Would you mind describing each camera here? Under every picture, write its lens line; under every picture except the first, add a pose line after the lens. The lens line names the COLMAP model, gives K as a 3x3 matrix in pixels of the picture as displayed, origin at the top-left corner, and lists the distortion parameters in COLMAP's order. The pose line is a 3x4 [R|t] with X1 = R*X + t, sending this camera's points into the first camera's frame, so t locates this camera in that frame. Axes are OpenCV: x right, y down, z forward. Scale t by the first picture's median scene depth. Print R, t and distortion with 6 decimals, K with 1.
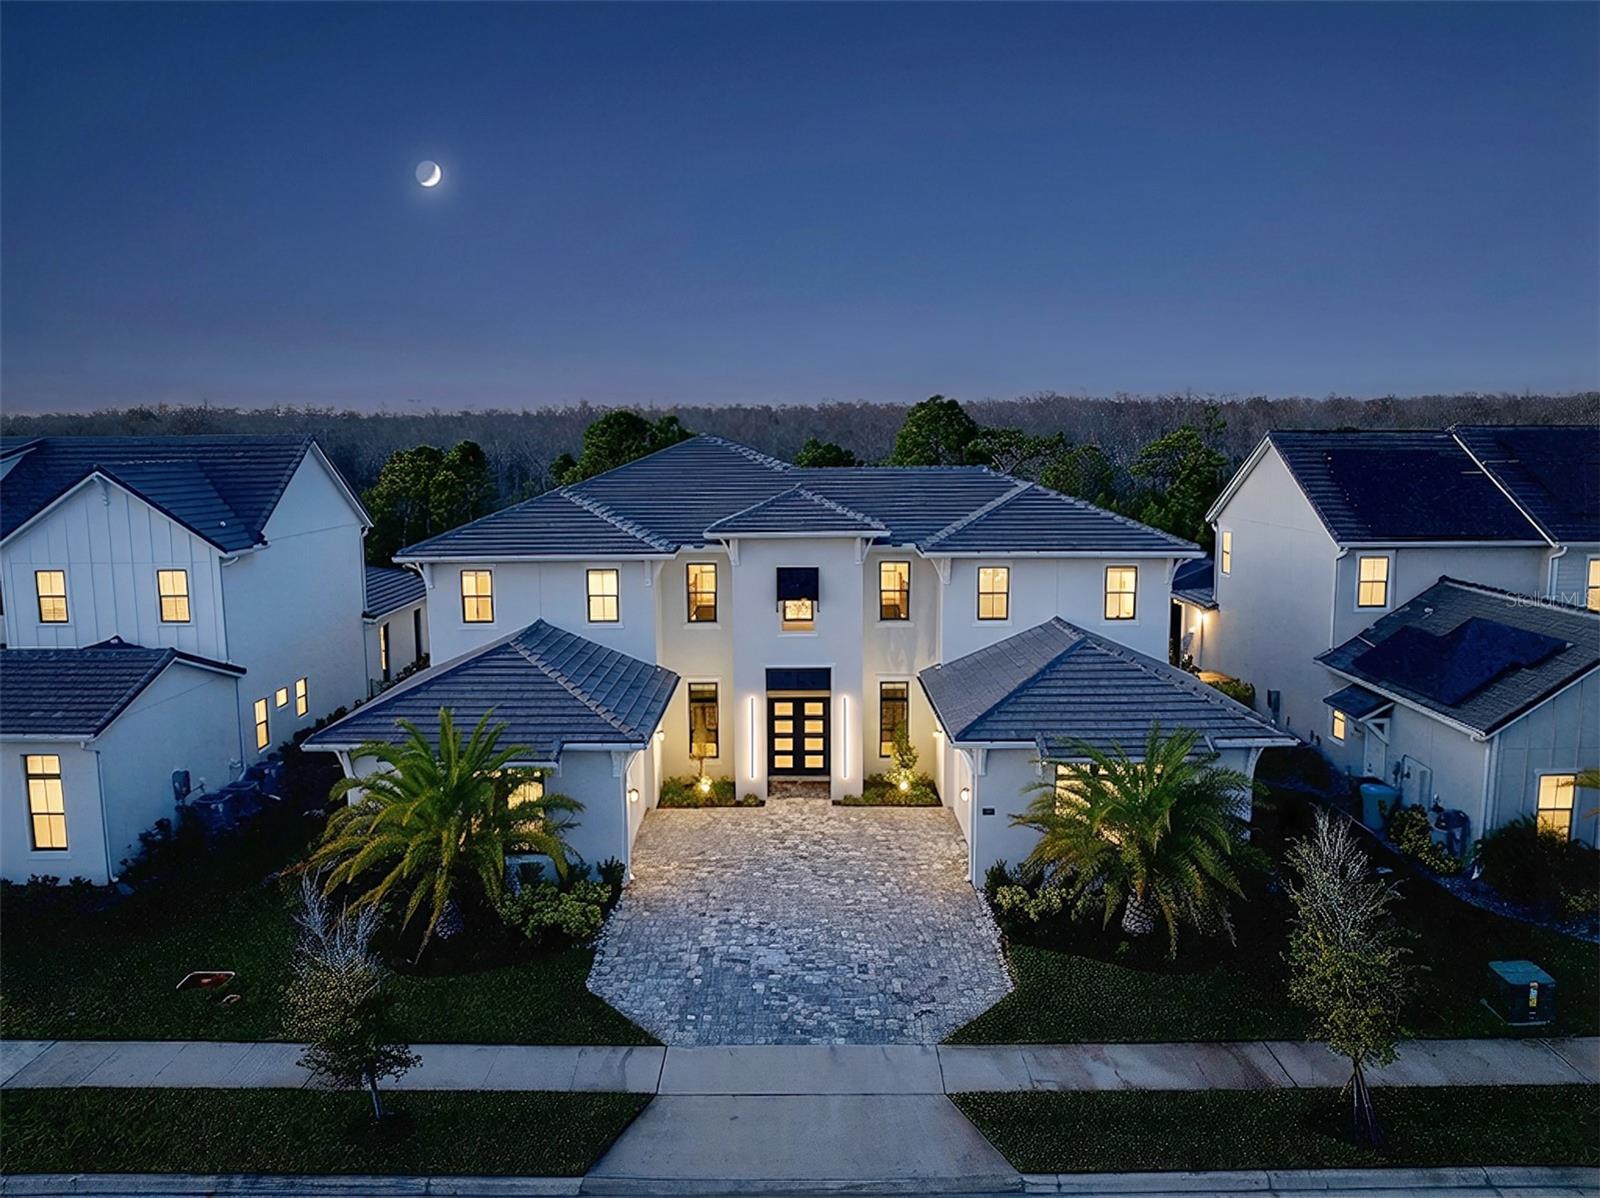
lens RADIAL K [[1127.8, 0, 795.3], [0, 1127.8, 594.7], [0, 0, 1]] dist [-0.044339, 0.006989]
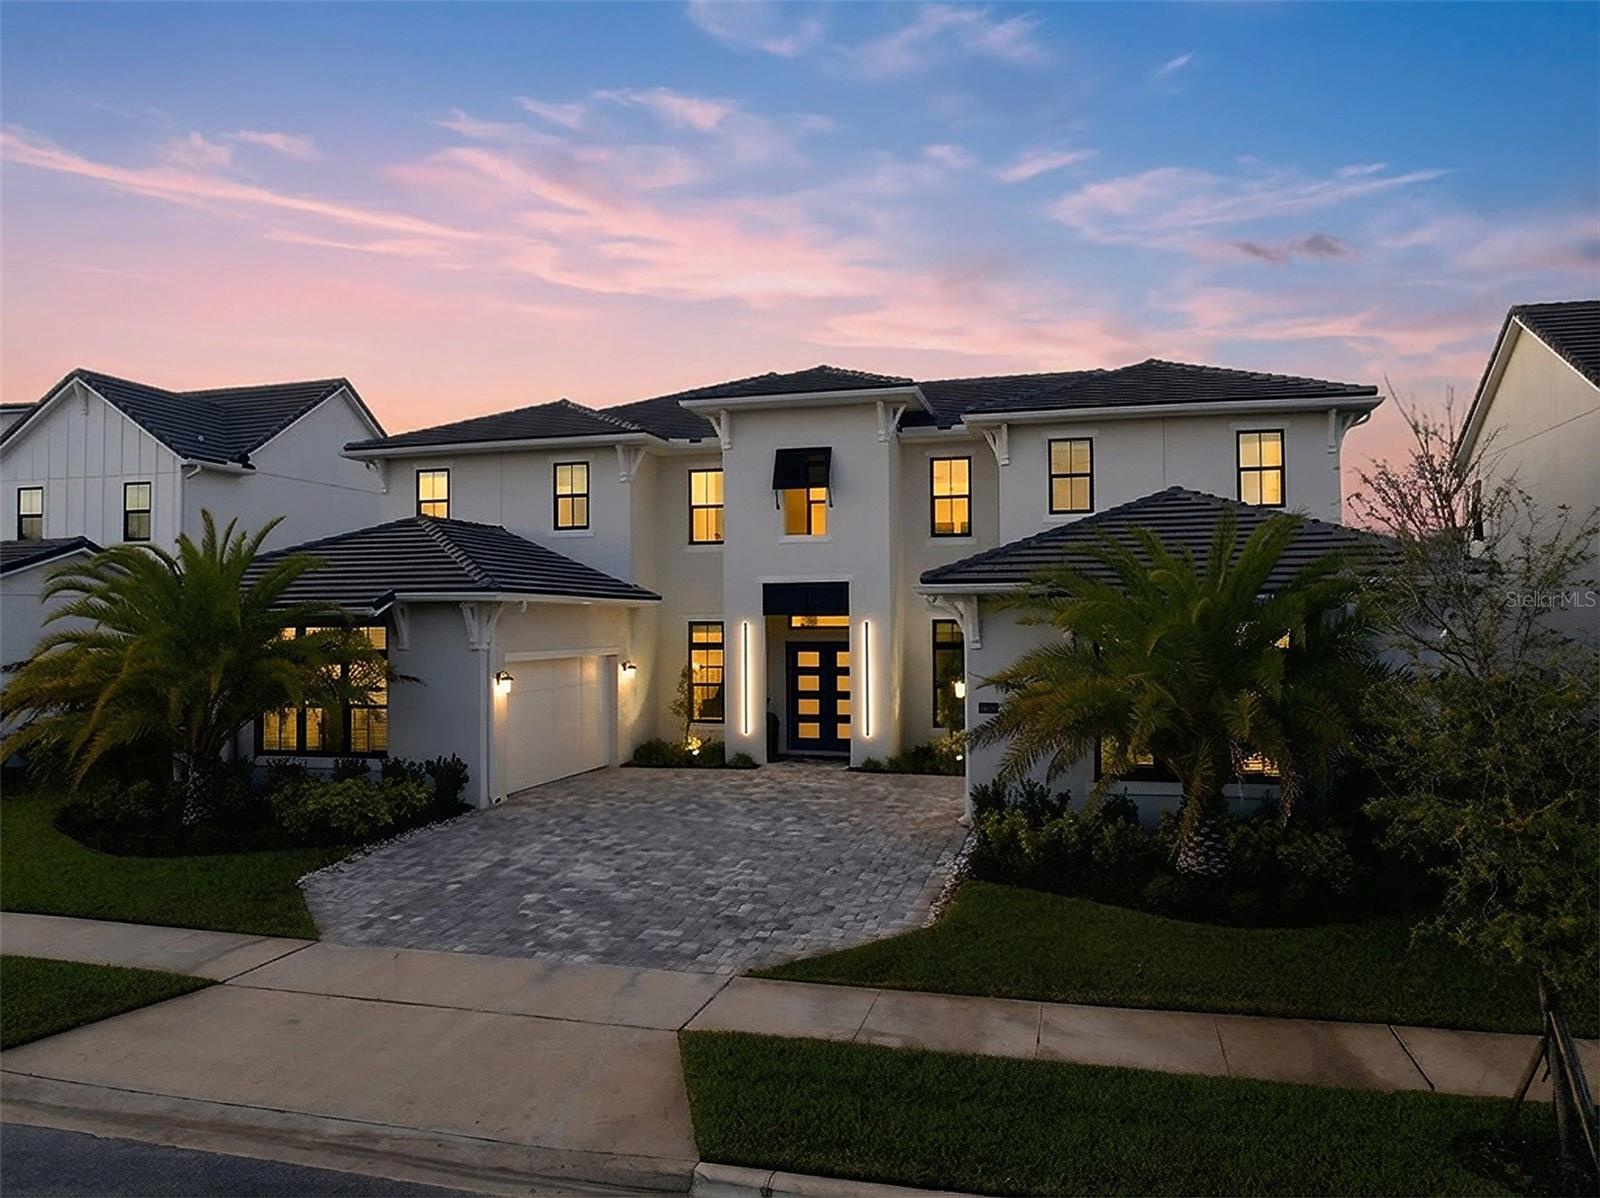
lens RADIAL K [[1127.8, 0, 796.1], [0, 1127.8, 597.0], [0, 0, 1]] dist [-0.044339, 0.006989]
pose [[0.967111, -0.005813, -0.254287, 0.221263], [-0.034932, 0.987230, -0.155422, 0.225299], [0.251943, 0.159193, 0.954559, 0.334513]]
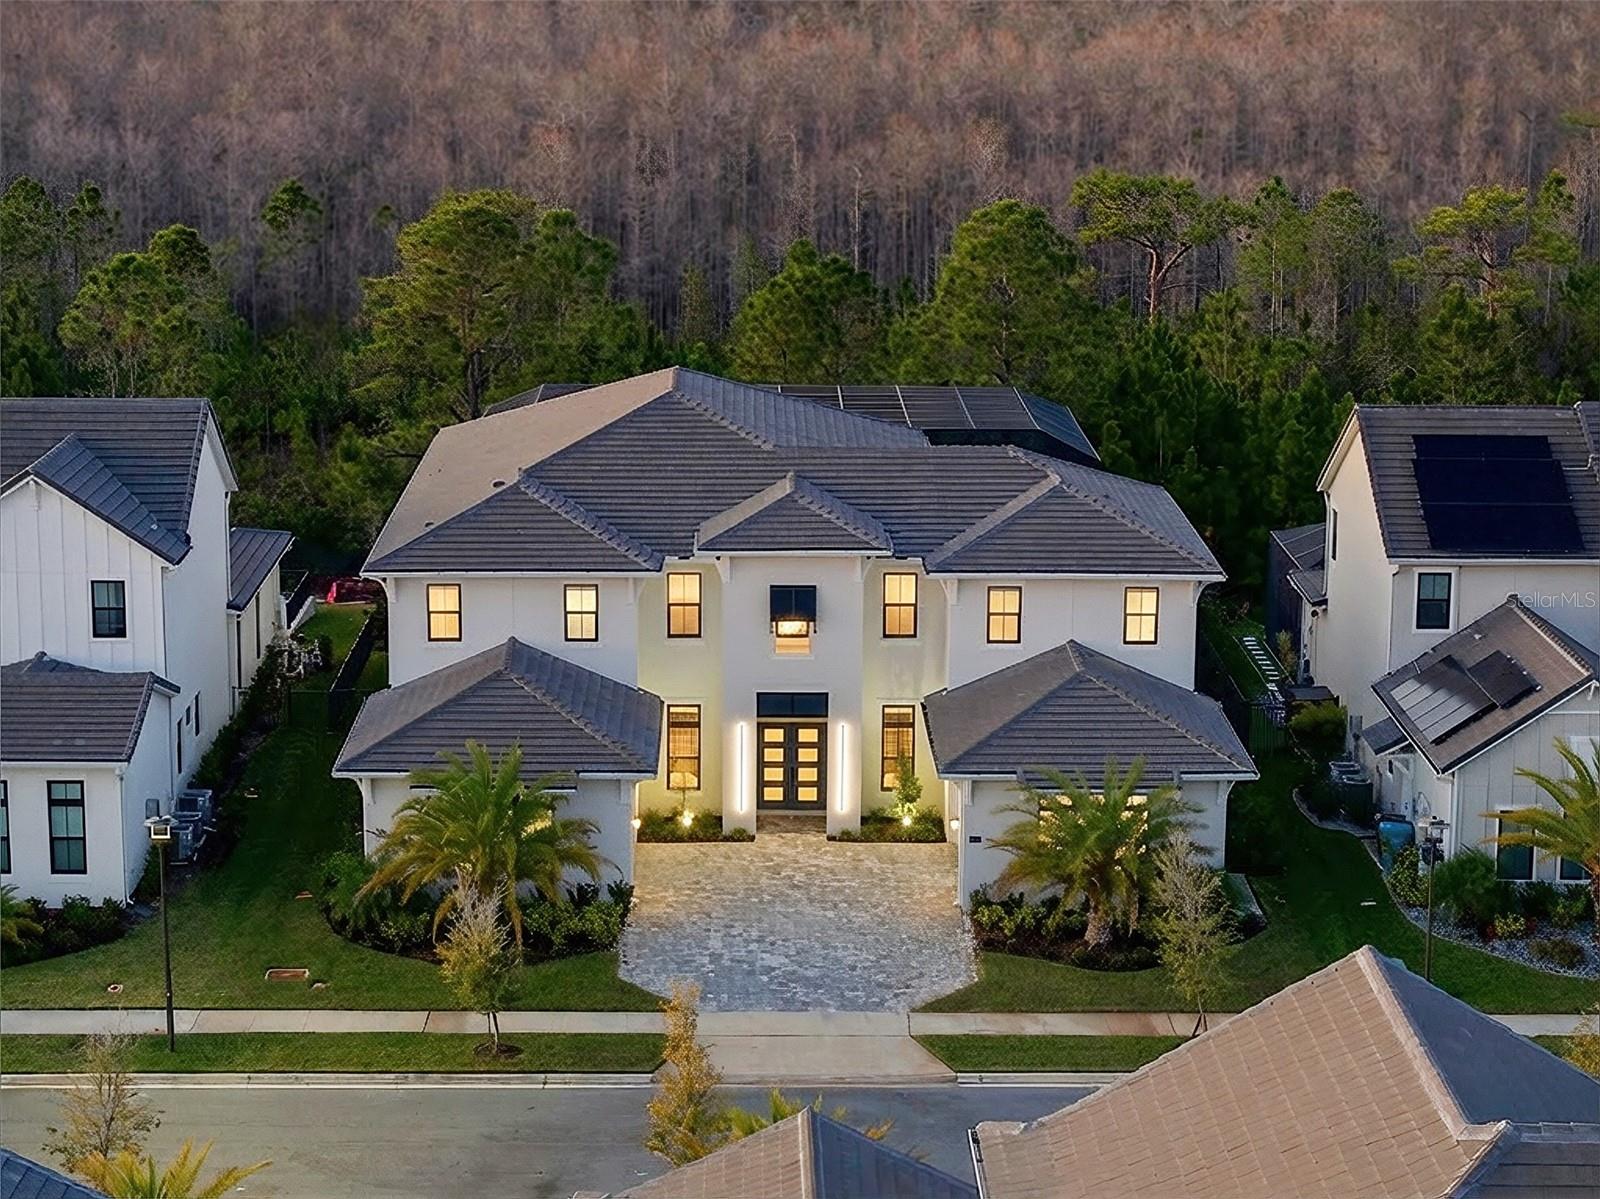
lens RADIAL K [[3229.6, 0, 812.8], [0, 3229.6, 592.2], [0, 0, 1]] dist [-0.090878, 0.000000]
pose [[0.999595, 0.008894, 0.027029, -0.062696], [-0.010922, 0.997062, 0.075823, -0.257880], [-0.026275, -0.076087, 0.996755, -1.931304]]
